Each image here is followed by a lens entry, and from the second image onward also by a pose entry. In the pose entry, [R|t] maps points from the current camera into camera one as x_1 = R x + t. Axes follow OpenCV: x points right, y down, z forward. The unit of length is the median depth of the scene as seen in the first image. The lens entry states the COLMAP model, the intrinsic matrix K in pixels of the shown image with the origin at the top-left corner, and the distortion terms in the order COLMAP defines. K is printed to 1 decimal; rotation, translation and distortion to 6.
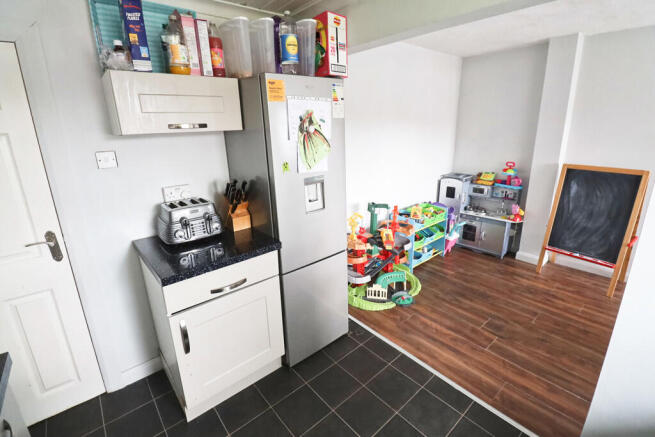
lens RADIAL K [[305.4, 0, 327.1], [0, 305.4, 210.2], [0, 0, 1]] dist [-0.000114, -0.009809]
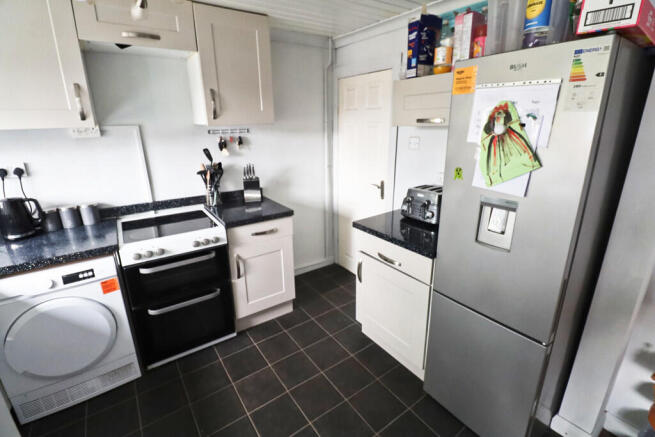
lens RADIAL K [[305.4, 0, 327.1], [0, 305.4, 210.2], [0, 0, 1]] dist [-0.000114, -0.009809]
pose [[-0.098596, 0.304192, -0.947495, 0.642597], [-0.256625, 0.912157, 0.319551, -0.201112], [0.961469, 0.274658, -0.011872, 0.627320]]
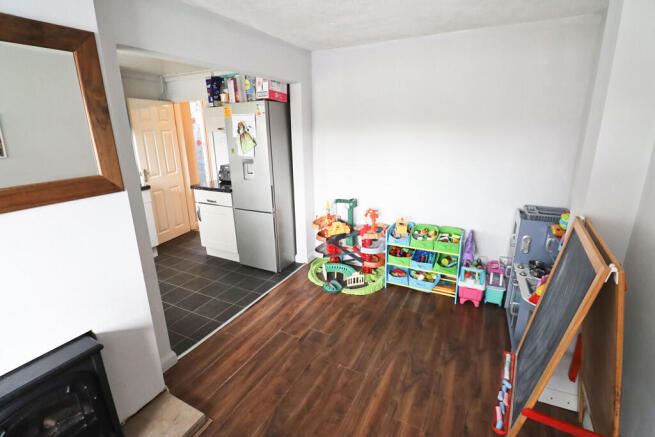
lens RADIAL K [[305.4, 0, 327.1], [0, 305.4, 210.2], [0, 0, 1]] dist [-0.000114, -0.009809]
pose [[0.367283, 0.260390, -0.892917, 1.704796], [-0.242007, 0.953701, 0.178571, -0.245694], [0.898073, 0.150506, 0.413294, 0.717614]]
